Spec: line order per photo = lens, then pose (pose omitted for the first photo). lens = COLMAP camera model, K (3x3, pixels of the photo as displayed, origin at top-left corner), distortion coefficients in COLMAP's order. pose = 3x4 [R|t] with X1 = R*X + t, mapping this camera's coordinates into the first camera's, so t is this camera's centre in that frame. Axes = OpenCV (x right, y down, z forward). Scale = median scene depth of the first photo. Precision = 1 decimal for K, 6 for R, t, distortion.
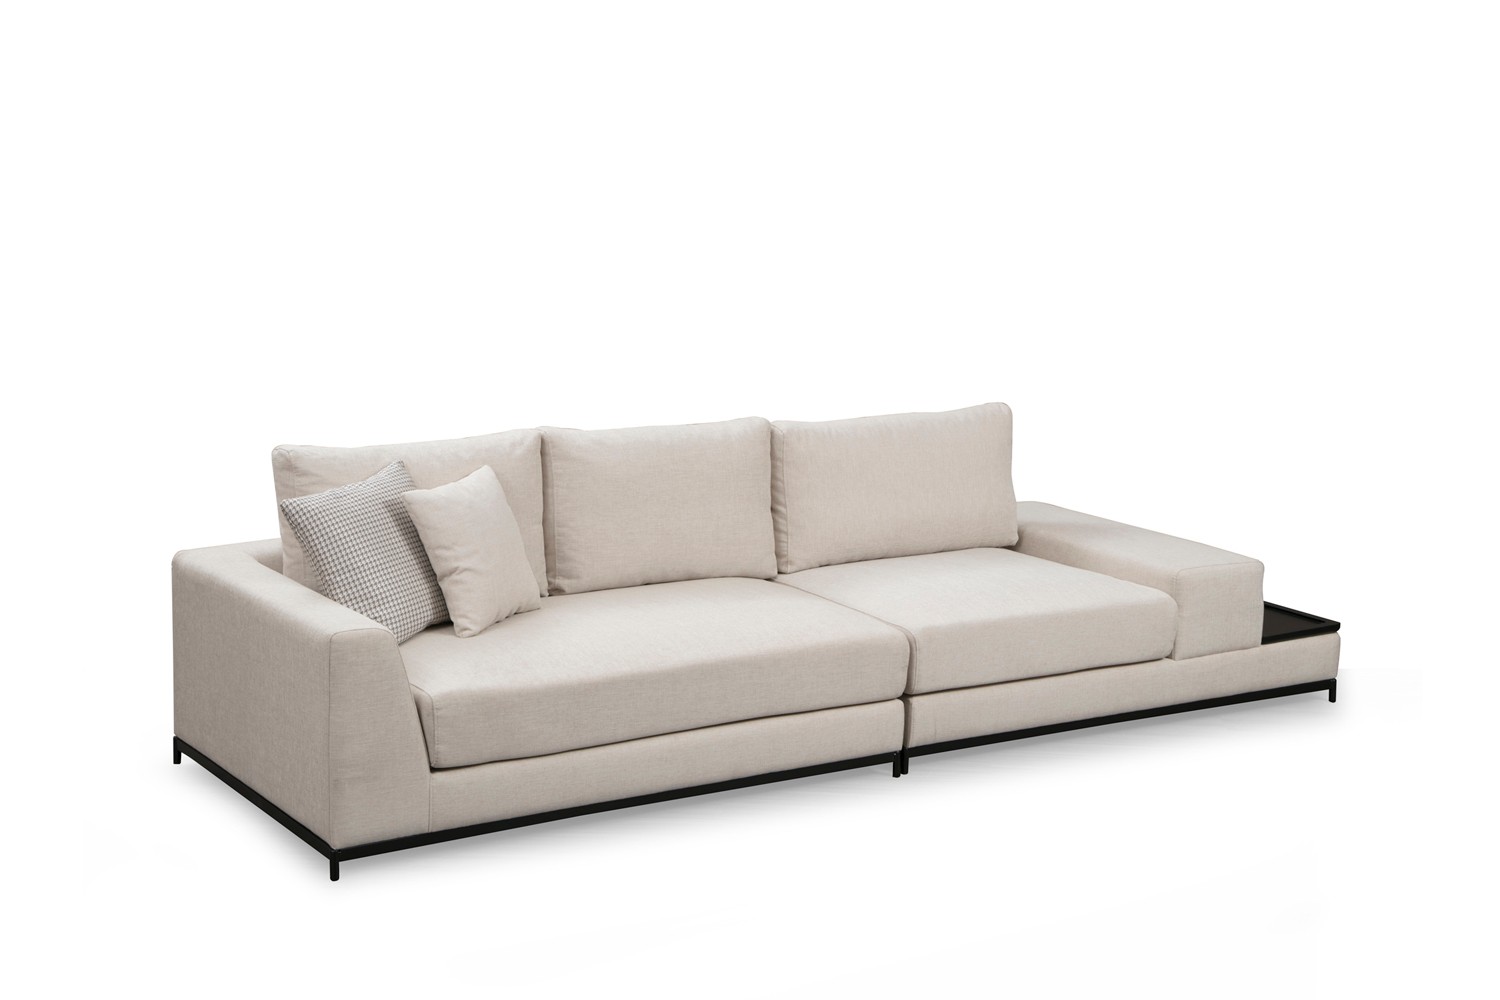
lens RADIAL K [[2467.3, 0, 748.9], [0, 2467.3, 502.0], [0, 0, 1]] dist [0.226476, 0.000000]
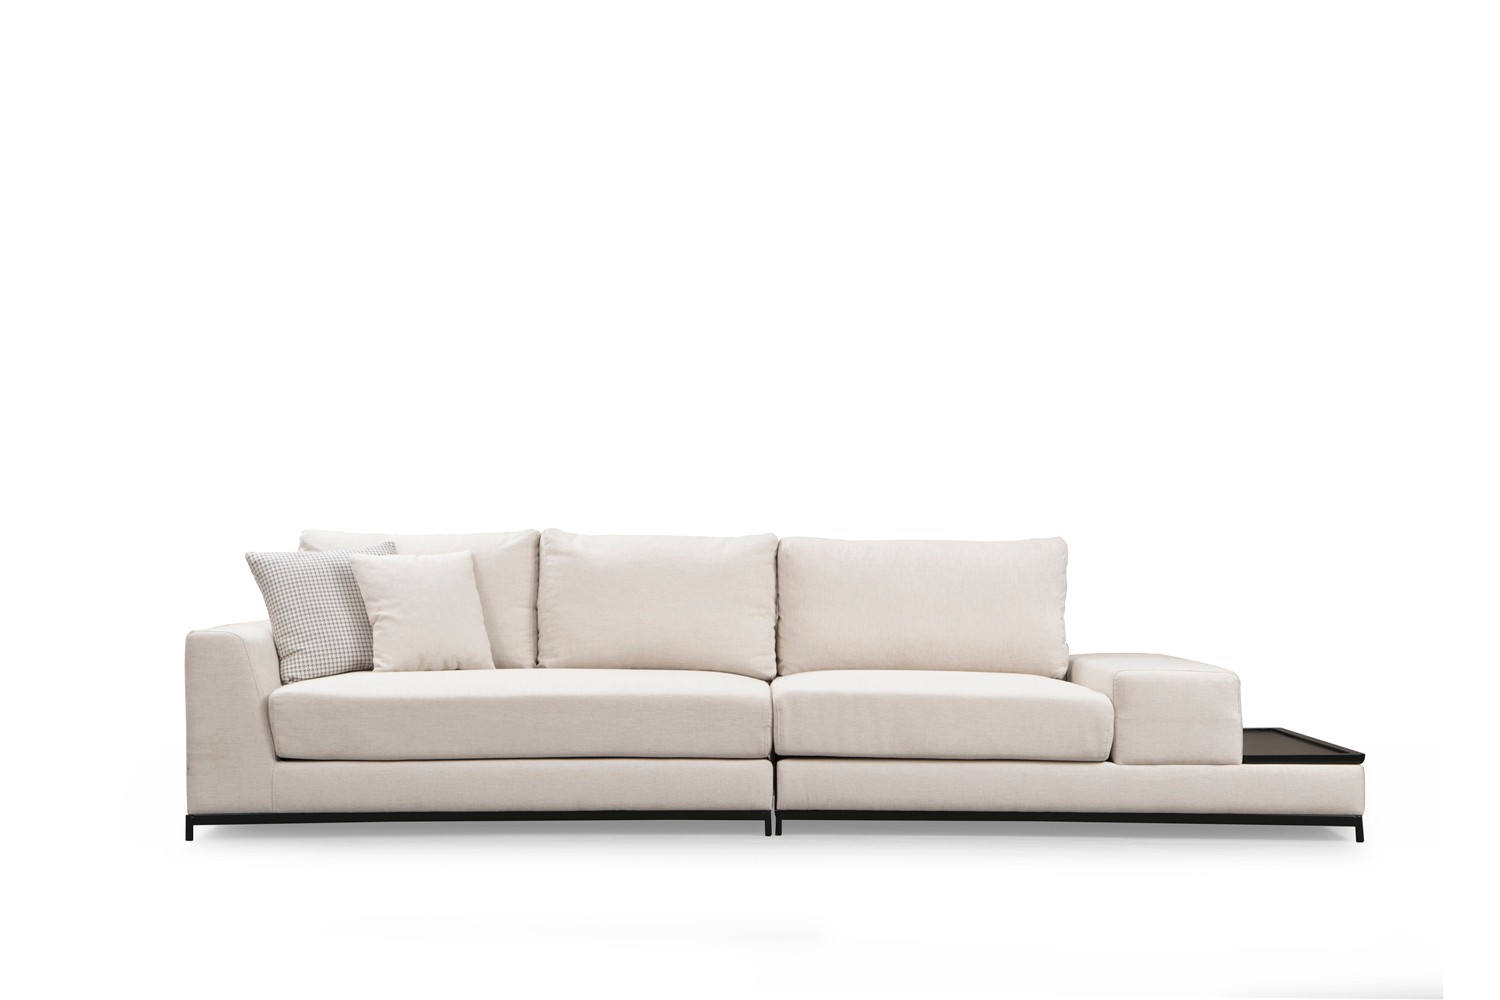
lens RADIAL K [[2467.3, 0, 749.1], [0, 2467.3, 498.1], [0, 0, 1]] dist [0.226476, 0.000000]
pose [[0.828661, -0.049405, -0.557566, 0.652984], [-0.079866, 0.975470, -0.205133, 0.188584], [0.554023, 0.214517, 0.804388, 0.111119]]
